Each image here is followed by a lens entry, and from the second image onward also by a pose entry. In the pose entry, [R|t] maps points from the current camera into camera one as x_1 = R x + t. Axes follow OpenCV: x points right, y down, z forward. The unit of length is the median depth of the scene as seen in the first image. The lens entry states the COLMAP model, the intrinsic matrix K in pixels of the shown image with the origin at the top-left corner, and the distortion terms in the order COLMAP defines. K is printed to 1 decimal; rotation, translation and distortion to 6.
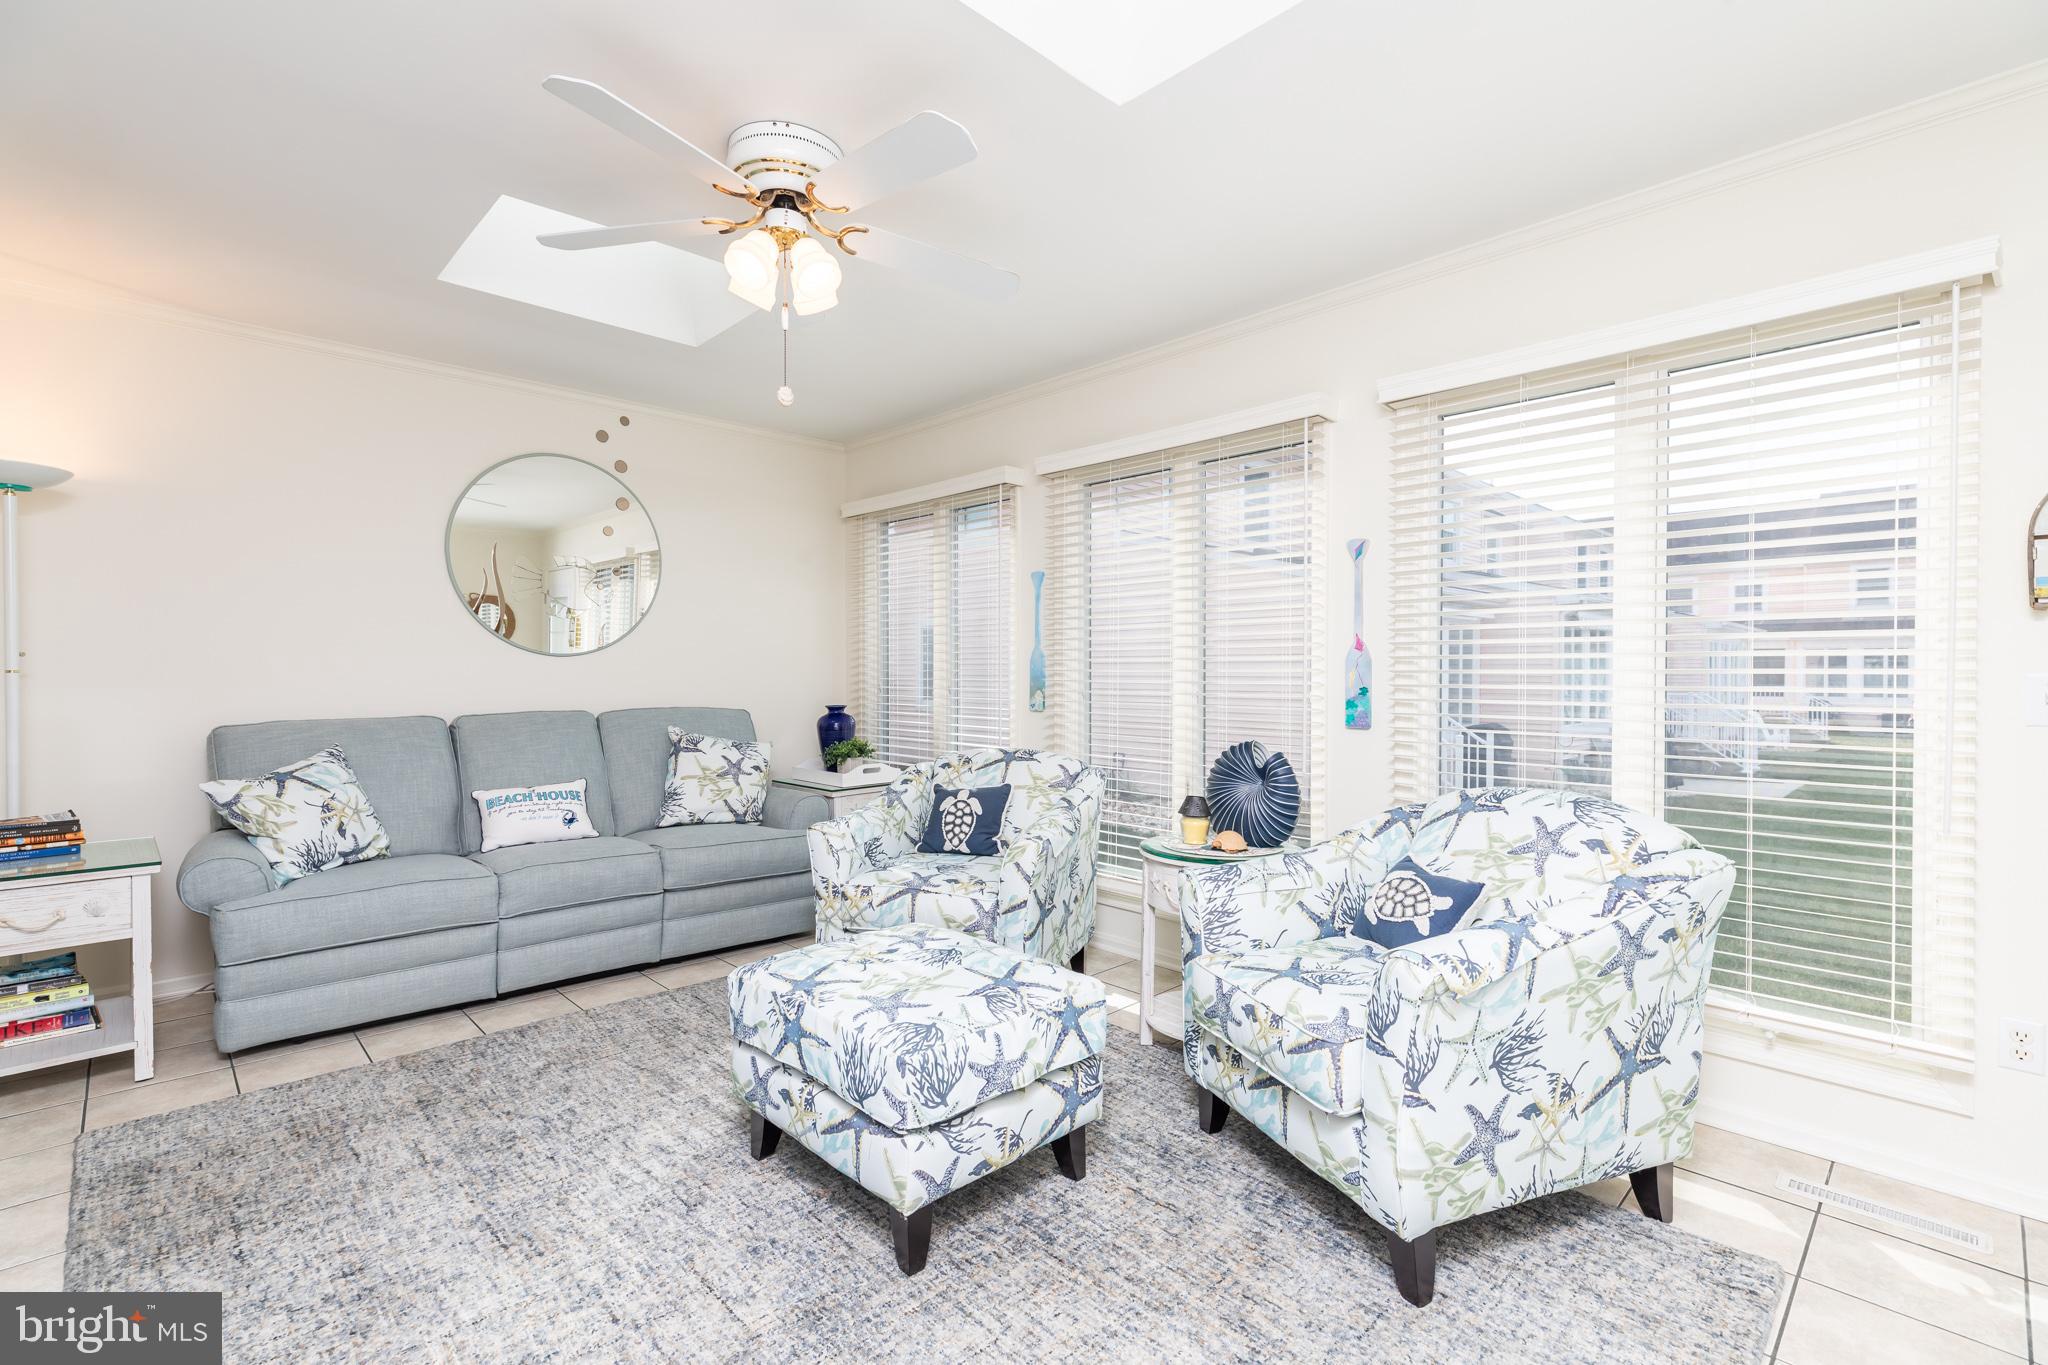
lens RADIAL K [[927.0, 0, 1030.7], [0, 927.0, 679.9], [0, 0, 1]] dist [0.001506, -0.000258]
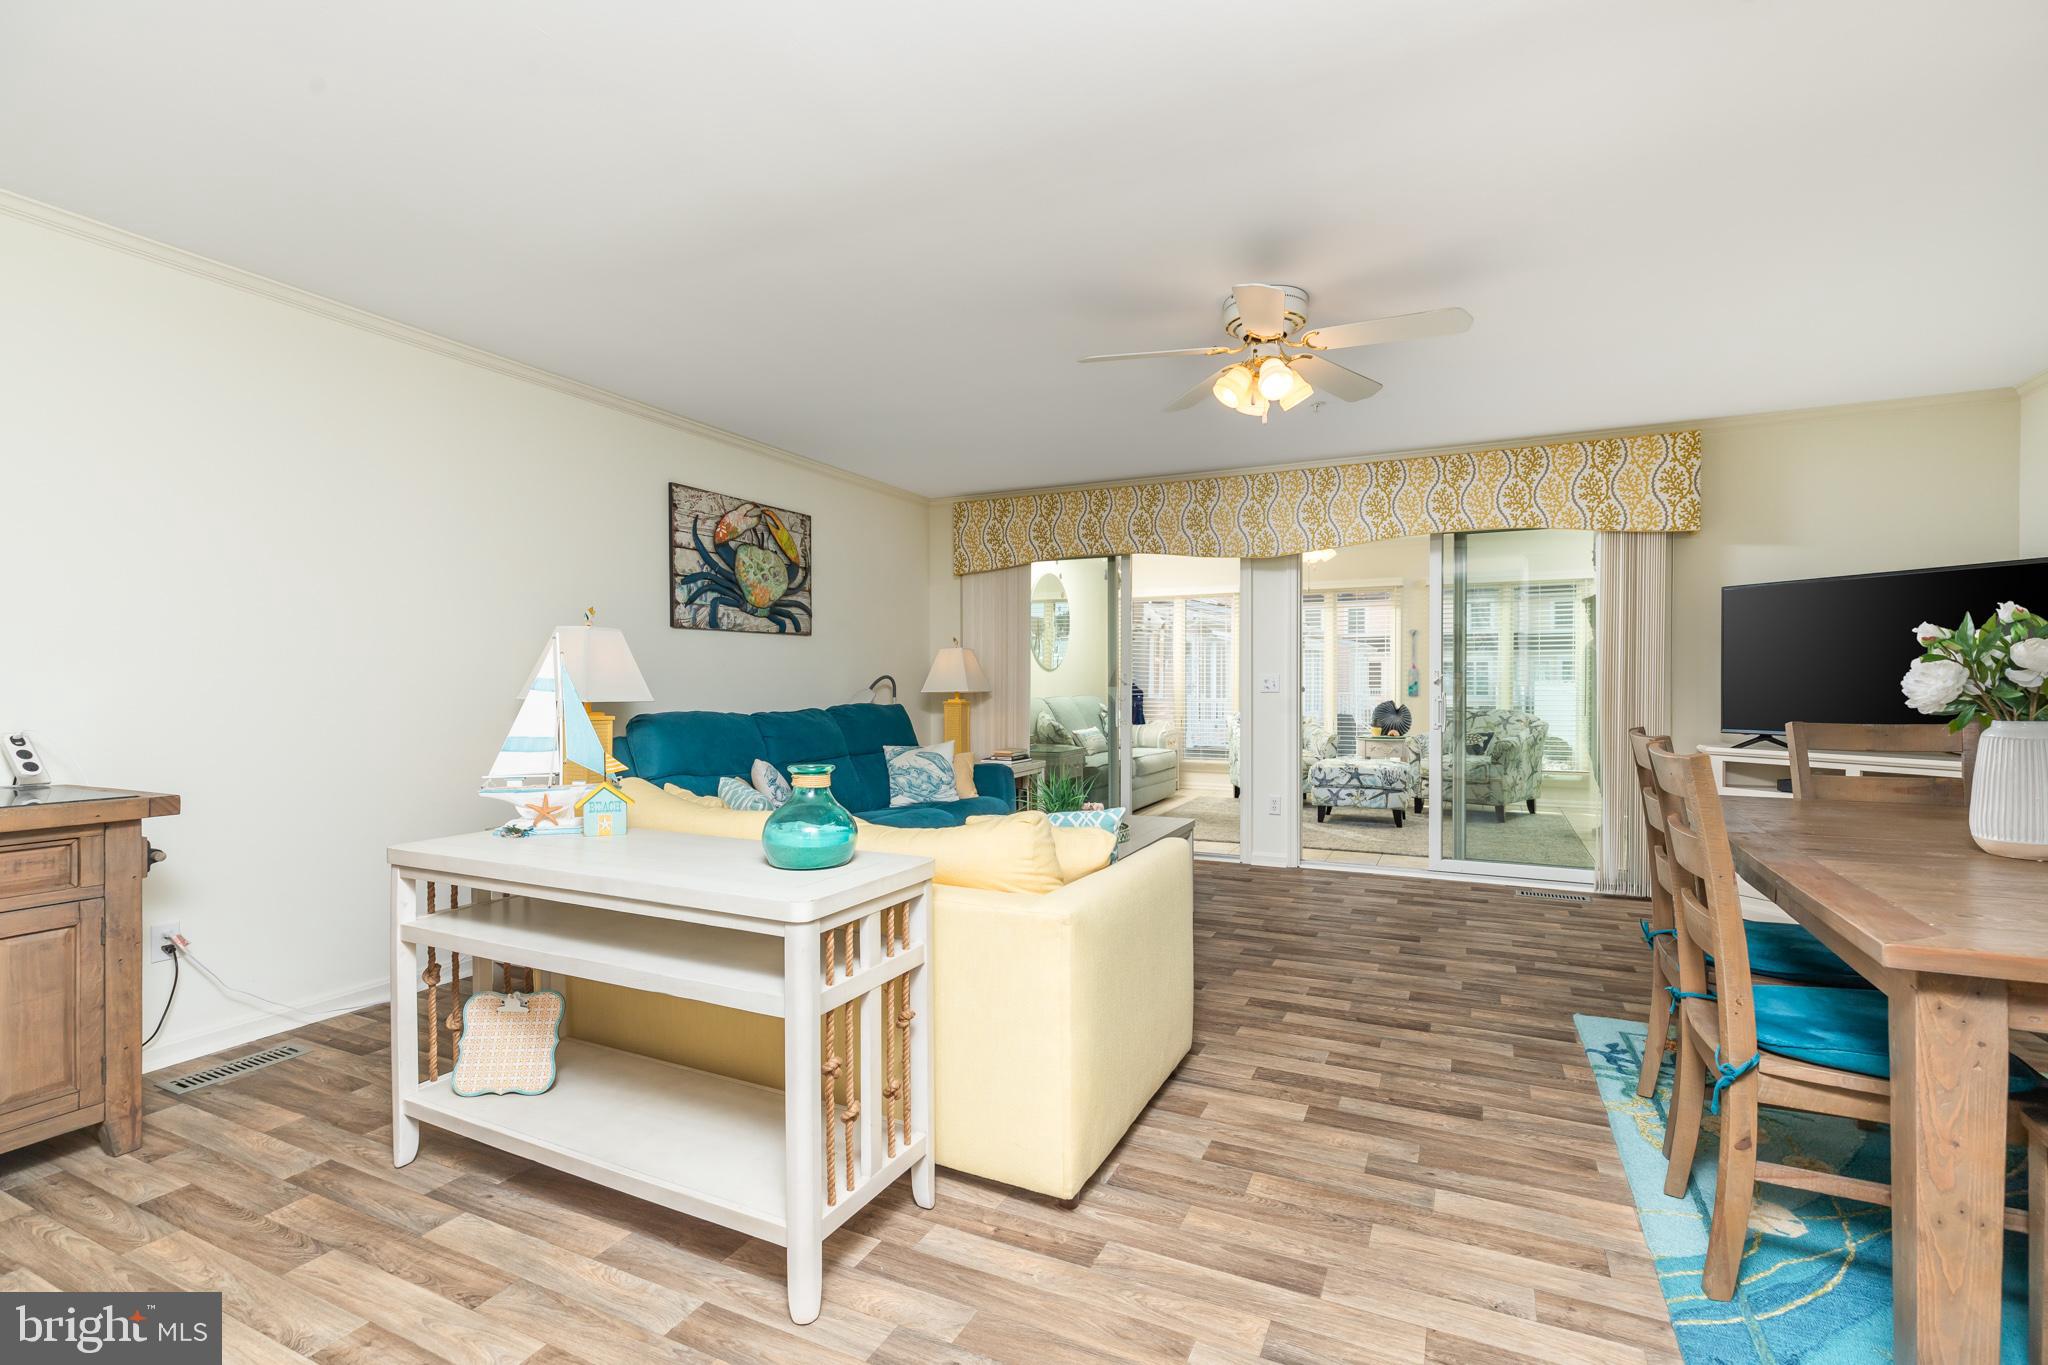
lens RADIAL K [[927.0, 0, 1030.7], [0, 927.0, 679.9], [0, 0, 1]] dist [0.001506, -0.000258]
pose [[0.935390, -0.003749, 0.353598, -1.747547], [0.007044, 0.999943, -0.008033, 0.016274], [-0.353548, 0.010004, 0.935363, -1.249047]]
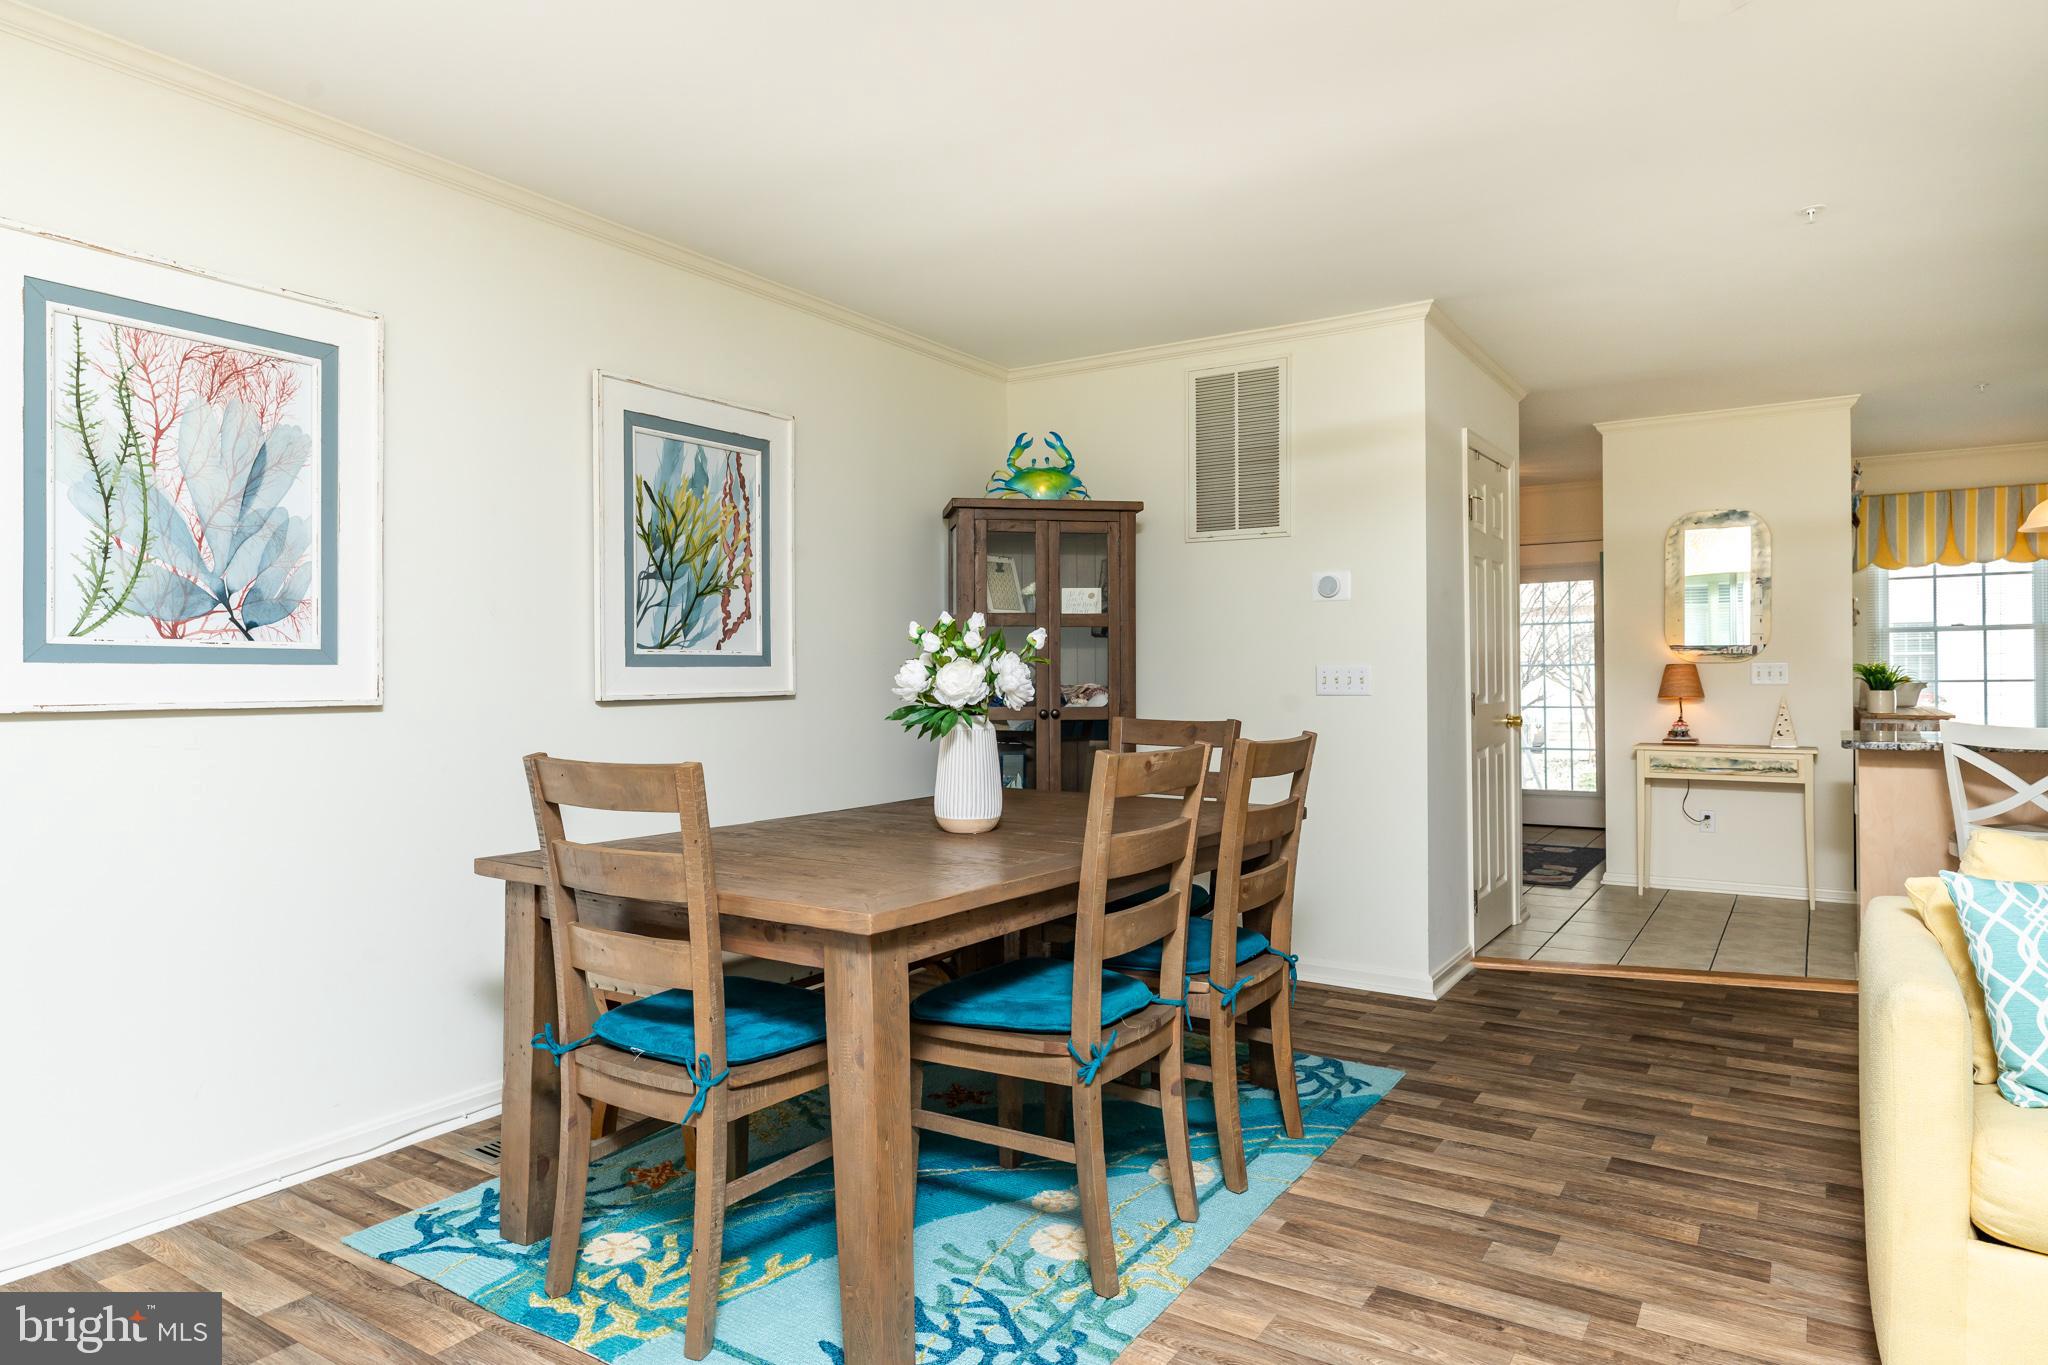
lens RADIAL K [[1214.2, 0, 1004.9], [0, 1214.2, 690.1], [0, 0, 1]] dist [-0.002229, -0.001754]
pose [[-0.977307, 0.012421, -0.211463, -0.755833], [0.008206, 0.999750, 0.020800, 0.005214], [0.211668, 0.018593, -0.977165, 0.001361]]
